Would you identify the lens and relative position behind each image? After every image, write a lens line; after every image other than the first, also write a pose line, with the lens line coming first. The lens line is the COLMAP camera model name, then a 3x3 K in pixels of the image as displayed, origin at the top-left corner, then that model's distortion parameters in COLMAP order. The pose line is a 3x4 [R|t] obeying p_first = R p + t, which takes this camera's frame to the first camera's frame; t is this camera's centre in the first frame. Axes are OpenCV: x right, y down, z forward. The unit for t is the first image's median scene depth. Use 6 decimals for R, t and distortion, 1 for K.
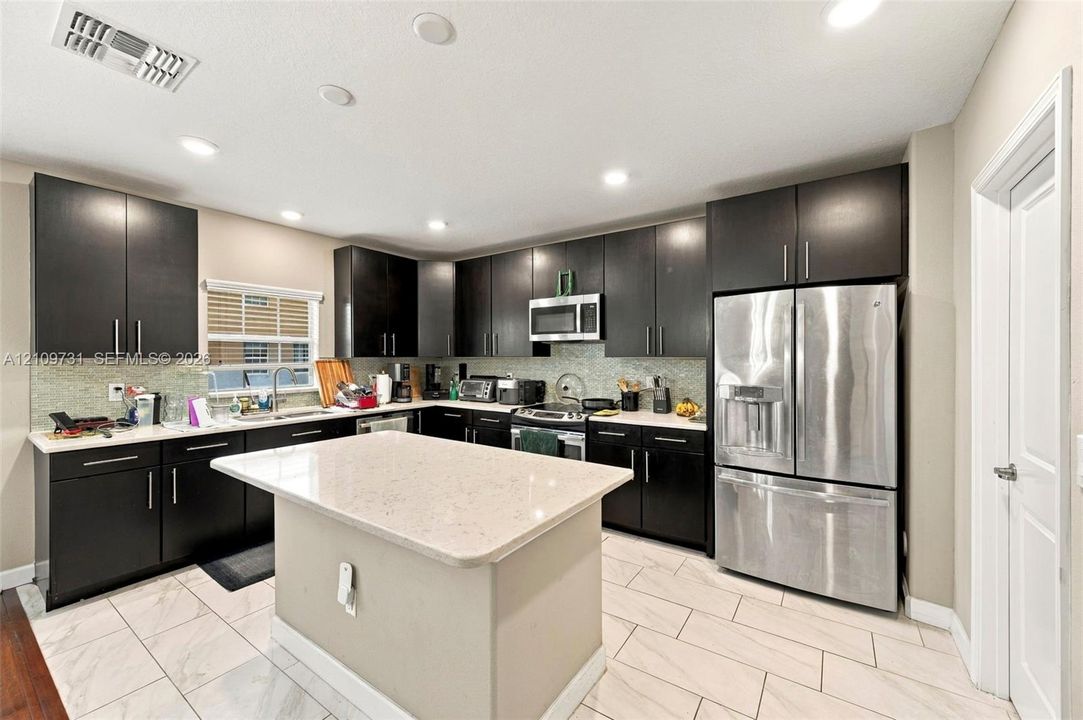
lens RADIAL K [[425.0, 0, 545.4], [0, 425.0, 358.8], [0, 0, 1]] dist [-0.000583, -0.000329]
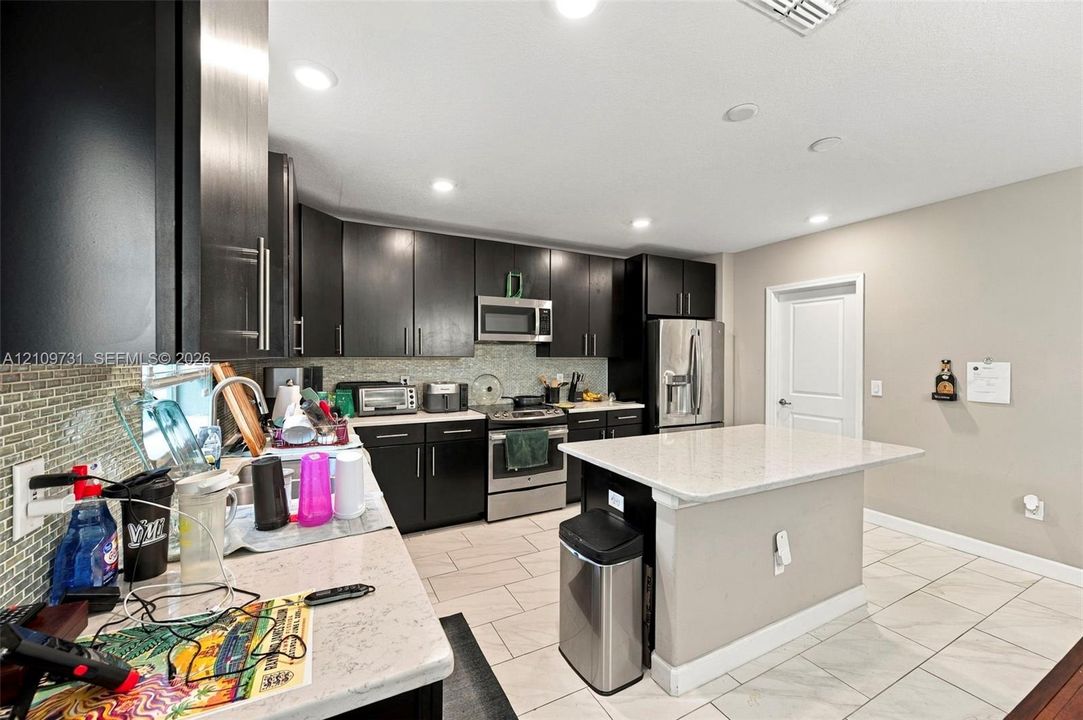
lens RADIAL K [[425.0, 0, 541.2], [0, 425.0, 362.1], [0, 0, 1]] dist [-0.000583, -0.000329]
pose [[0.478265, -0.006657, 0.878190, -0.841222], [0.002789, 0.999978, 0.006061, 0.000855], [-0.878211, -0.000449, 0.478273, 0.467320]]
